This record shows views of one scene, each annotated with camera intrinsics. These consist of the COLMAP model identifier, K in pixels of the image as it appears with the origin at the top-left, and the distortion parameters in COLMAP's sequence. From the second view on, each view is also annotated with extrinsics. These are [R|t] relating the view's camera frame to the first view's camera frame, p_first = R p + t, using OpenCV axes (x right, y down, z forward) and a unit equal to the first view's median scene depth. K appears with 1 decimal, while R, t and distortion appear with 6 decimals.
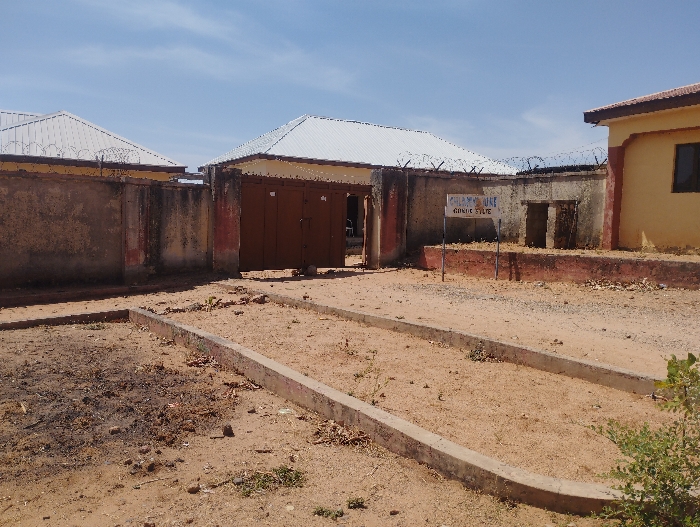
lens RADIAL K [[588.1, 0, 349.4], [0, 588.1, 263.6], [0, 0, 1]] dist [0.102912, -0.125244]
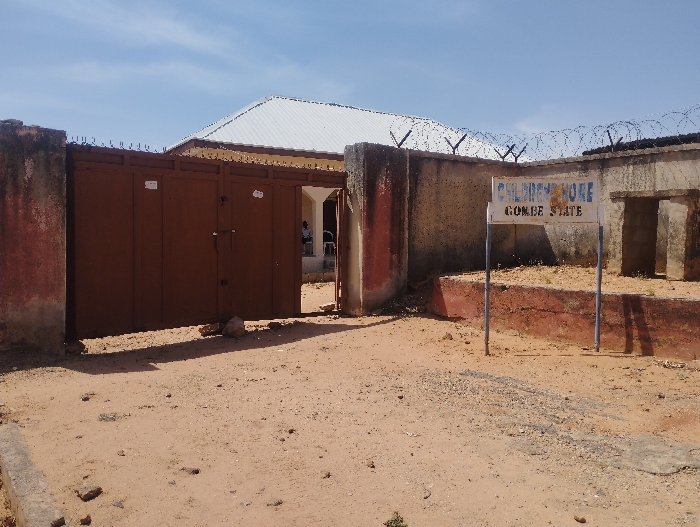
lens RADIAL K [[588.1, 0, 348.7], [0, 588.1, 262.0], [0, 0, 1]] dist [0.102912, -0.125244]
pose [[0.999859, -0.016512, 0.003068, 0.039026], [0.016575, 0.999629, -0.021620, -0.034209], [-0.002710, 0.021668, 0.999762, 0.450905]]
